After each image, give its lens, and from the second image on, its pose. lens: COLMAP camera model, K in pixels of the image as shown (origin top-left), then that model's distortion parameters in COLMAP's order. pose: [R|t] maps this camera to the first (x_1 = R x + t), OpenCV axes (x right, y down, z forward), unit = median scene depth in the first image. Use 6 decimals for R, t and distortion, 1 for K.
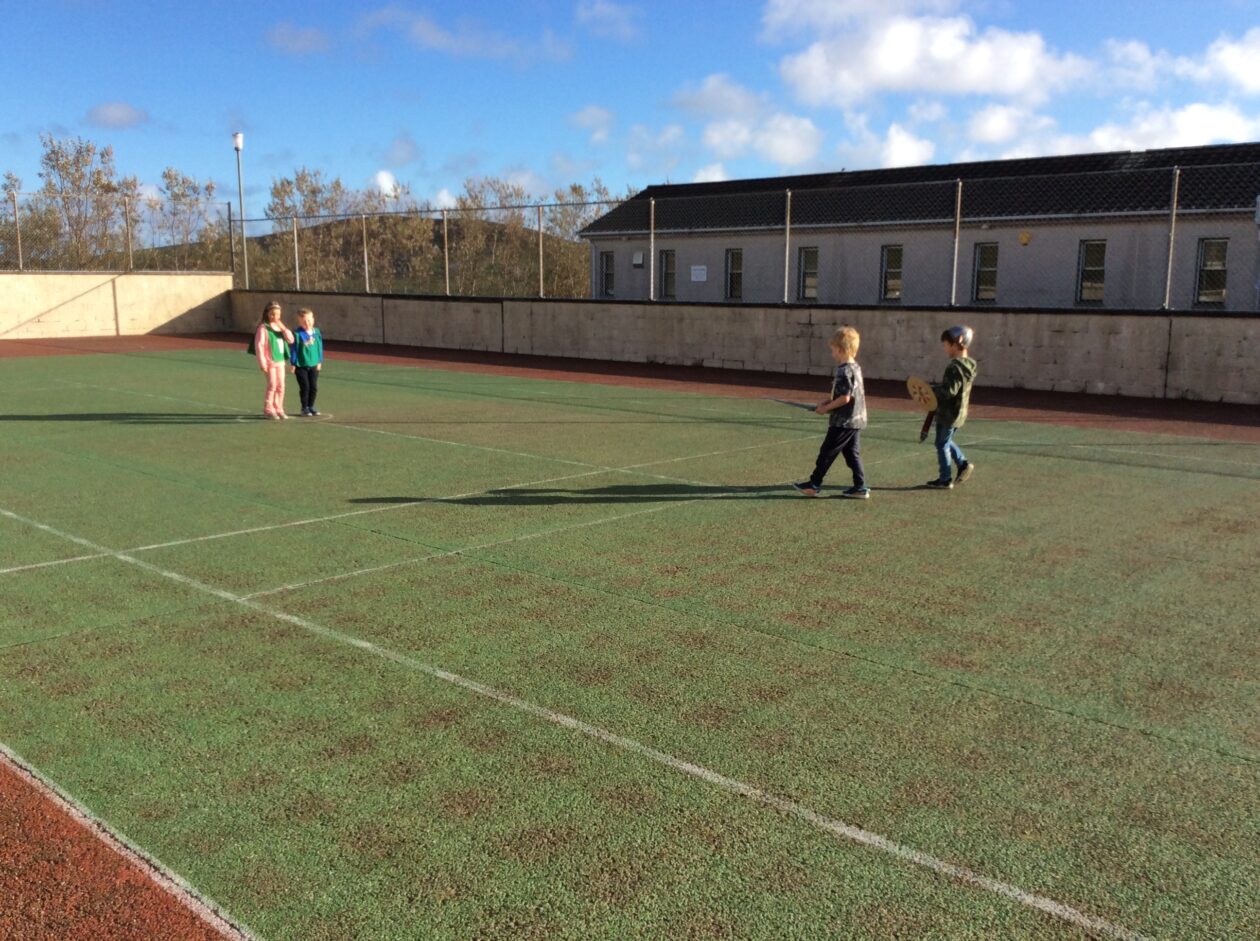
lens RADIAL K [[1130.1, 0, 638.1], [0, 1130.1, 500.4], [0, 0, 1]] dist [0.134815, -0.266706]
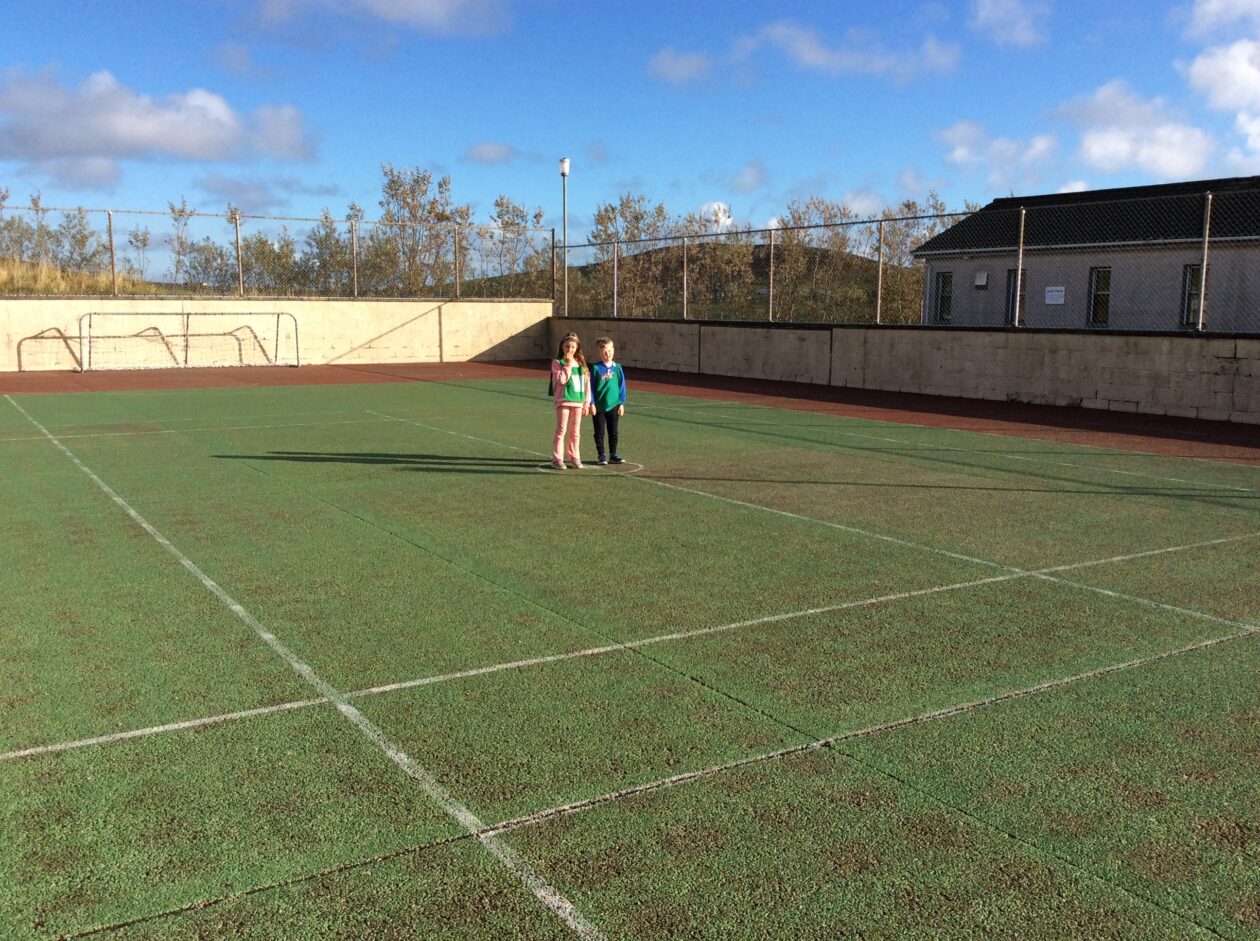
lens RADIAL K [[1146.0, 0, 639.9], [0, 1146.0, 476.7], [0, 0, 1]] dist [0.128495, -0.270197]
pose [[0.965265, 0.037687, -0.258542, -0.033508], [-0.048744, 0.998145, -0.036489, -0.023596], [0.256687, 0.047824, 0.965311, 0.119477]]
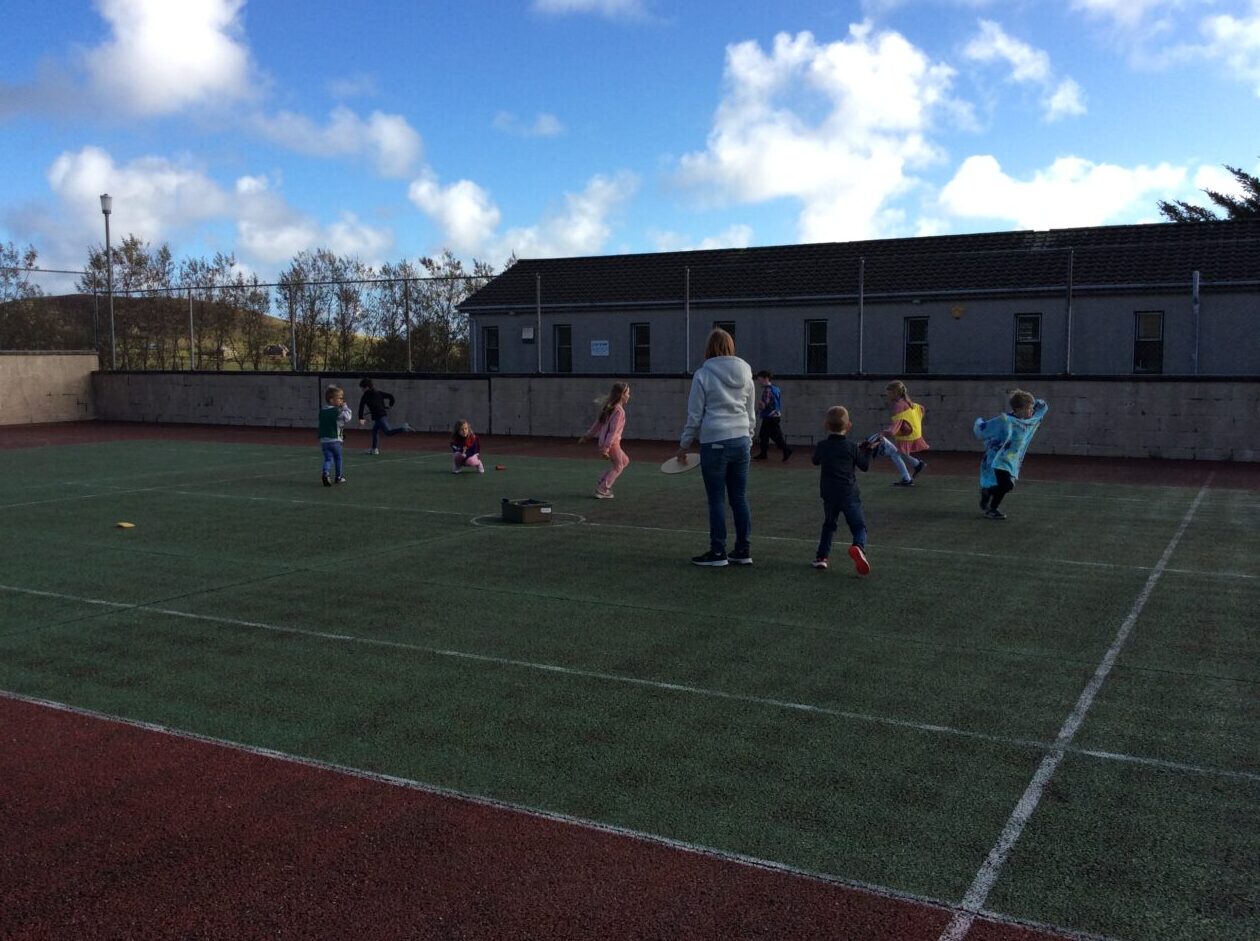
lens RADIAL K [[1141.3, 0, 623.2], [0, 1141.3, 471.4], [0, 0, 1]] dist [0.121029, -0.249336]
pose [[0.972991, -0.031652, 0.228665, -0.277371], [0.052935, 0.994753, -0.087548, -0.021501], [-0.224694, 0.097288, 0.969561, 0.134319]]
